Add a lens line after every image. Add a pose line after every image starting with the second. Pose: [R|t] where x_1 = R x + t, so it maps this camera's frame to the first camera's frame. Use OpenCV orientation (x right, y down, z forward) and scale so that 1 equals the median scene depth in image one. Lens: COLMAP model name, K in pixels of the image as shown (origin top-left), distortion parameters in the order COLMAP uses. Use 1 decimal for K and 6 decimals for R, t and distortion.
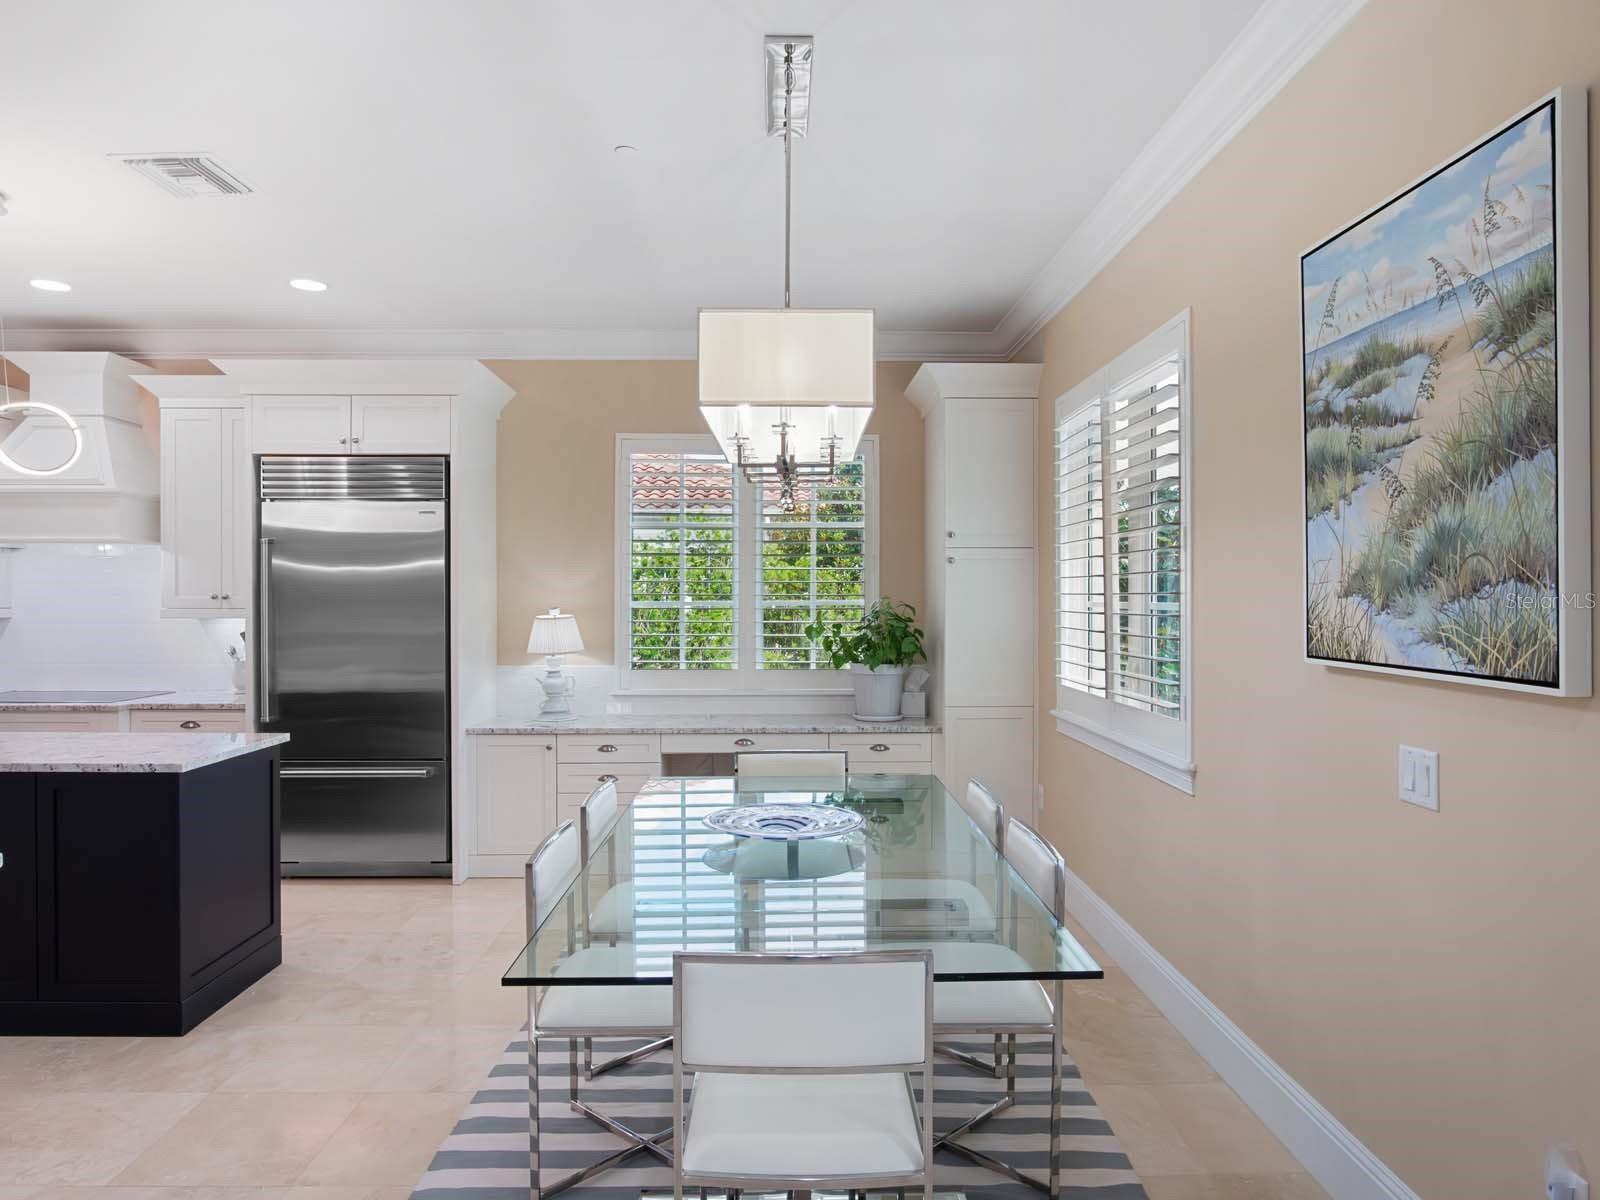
lens RADIAL K [[980.8, 0, 795.9], [0, 980.8, 602.8], [0, 0, 1]] dist [-0.018224, 0.001543]
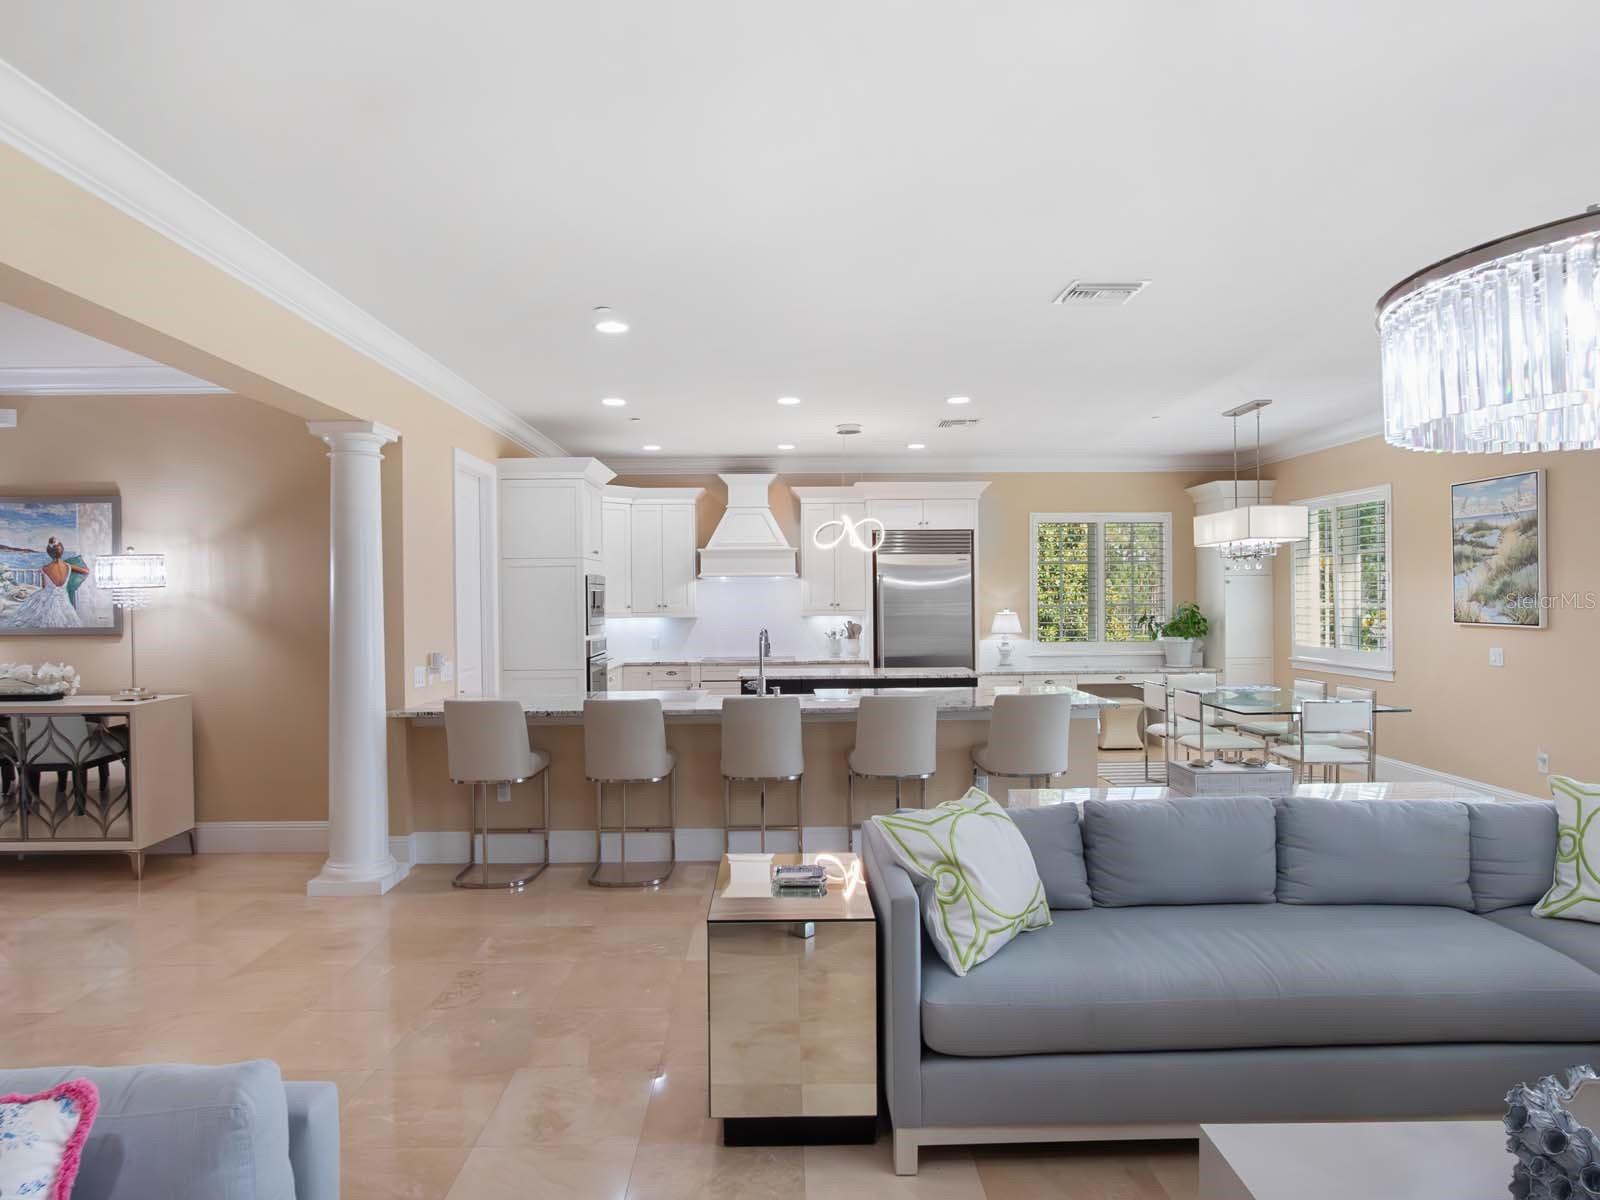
lens RADIAL K [[980.8, 0, 791.4], [0, 980.8, 605.5], [0, 0, 1]] dist [-0.018224, 0.001543]
pose [[0.999942, -0.009392, 0.005291, -1.053768], [0.009382, 0.999954, 0.001978, -0.013211], [-0.005309, -0.001929, 0.999984, -1.358885]]
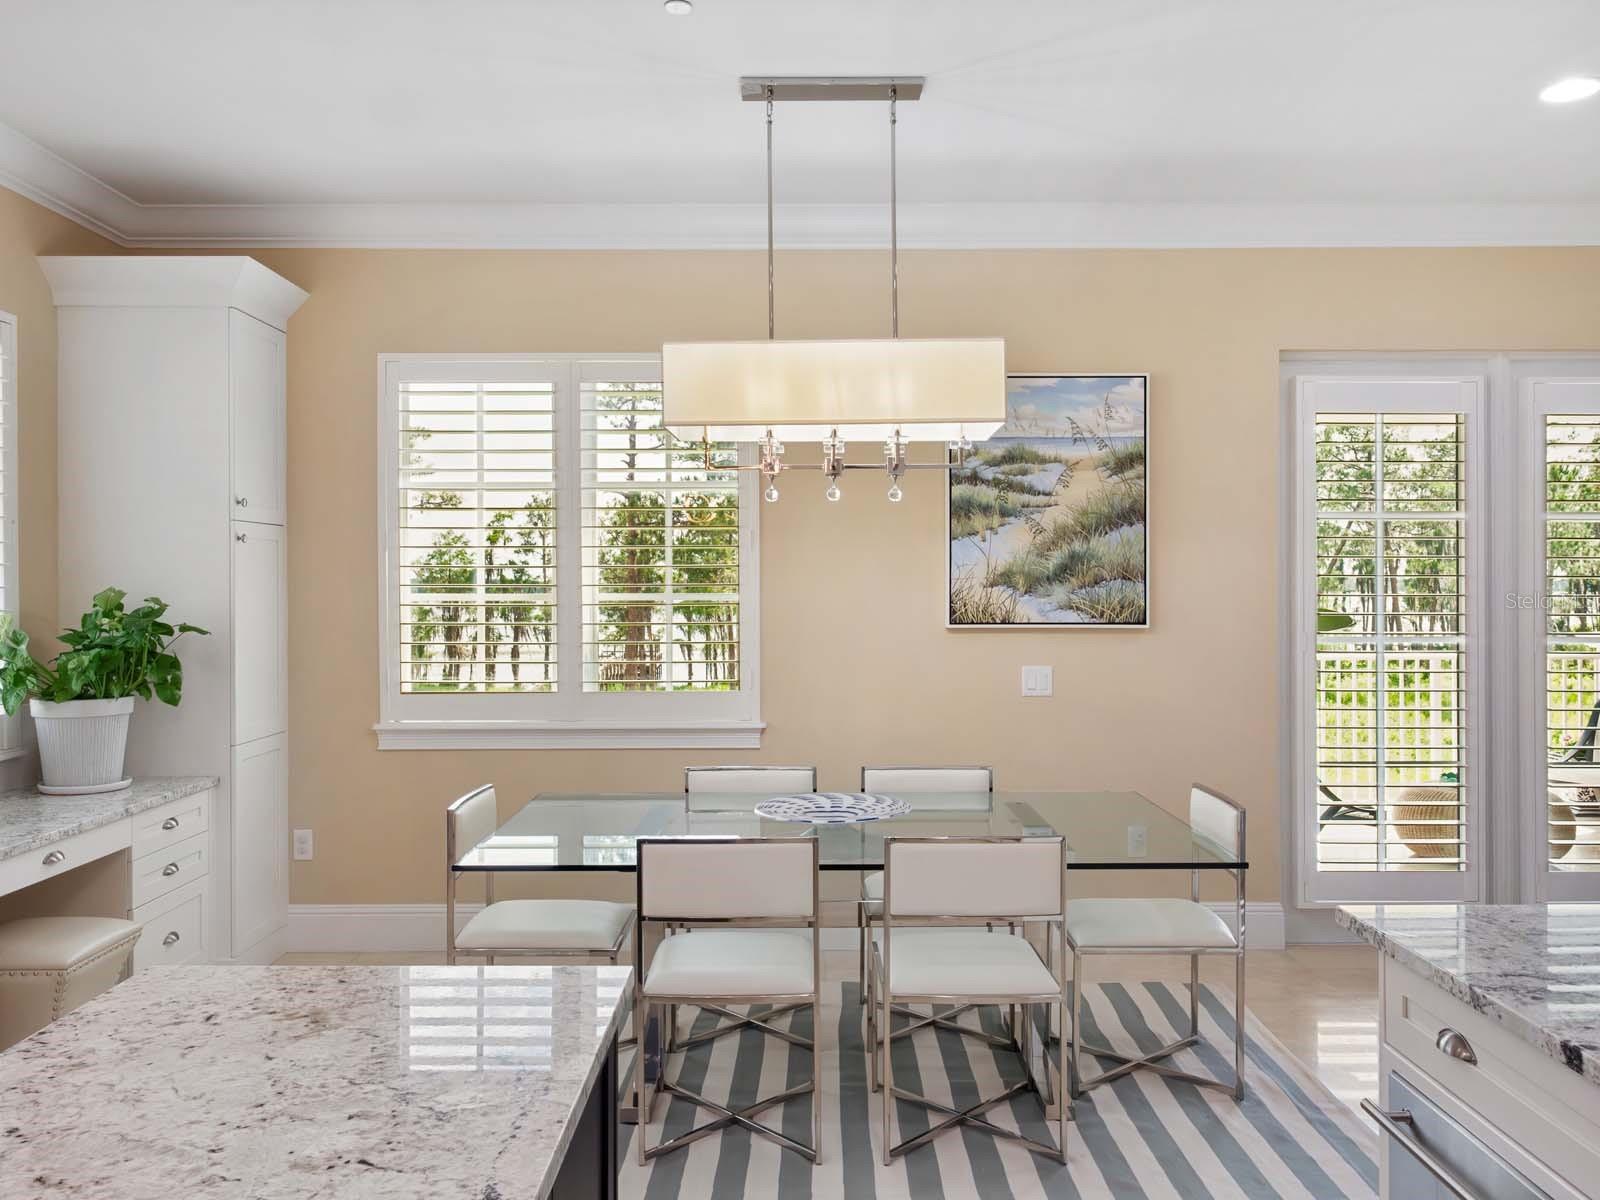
lens RADIAL K [[1293.5, 0, 811.5], [0, 1293.5, 597.8], [0, 0, 1]] dist [0.002814, 0.008443]
pose [[0.013340, -0.010203, 0.999859, -1.154093], [0.009686, 0.999902, 0.010074, -0.008413], [-0.999864, 0.009550, 0.013438, 0.854121]]
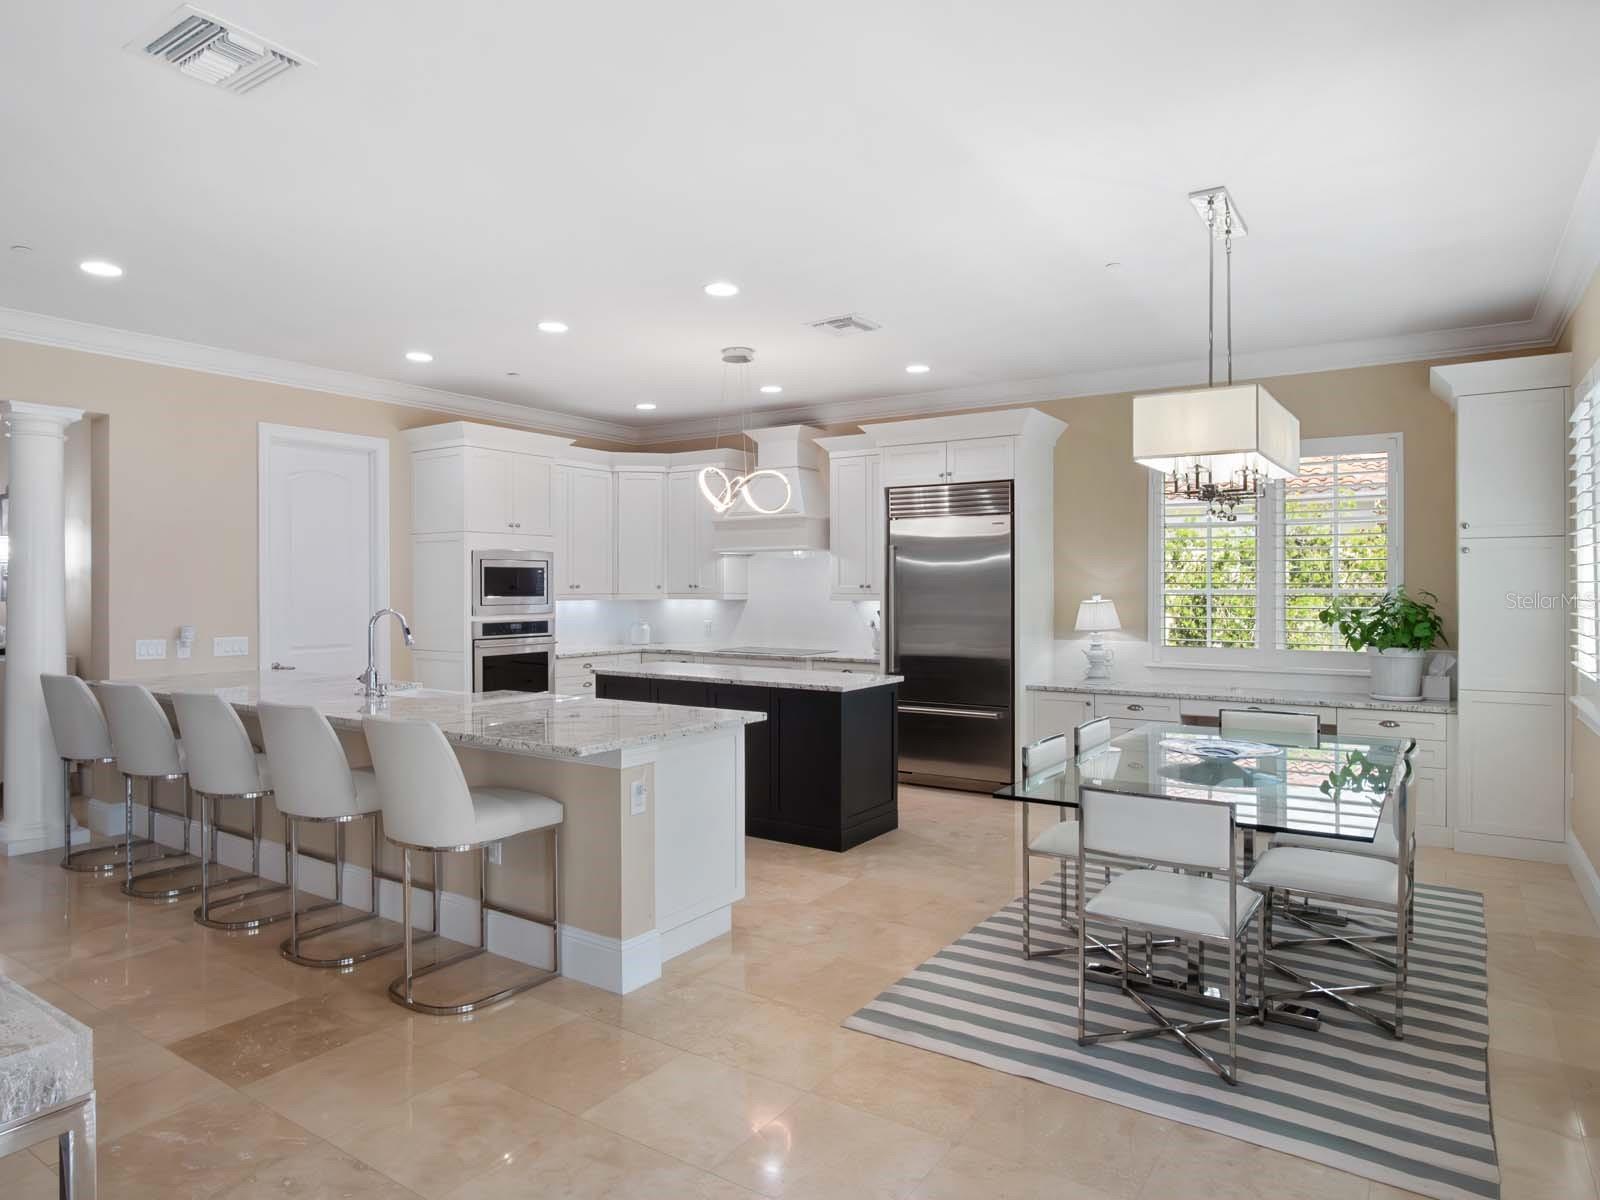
lens RADIAL K [[980.8, 0, 791.9], [0, 980.8, 594.7], [0, 0, 1]] dist [-0.018224, 0.001543]
pose [[0.818649, 0.003361, -0.574285, 0.243747], [-0.002121, 0.999994, 0.002828, 0.004517], [0.574290, -0.001097, 0.818651, -0.395630]]
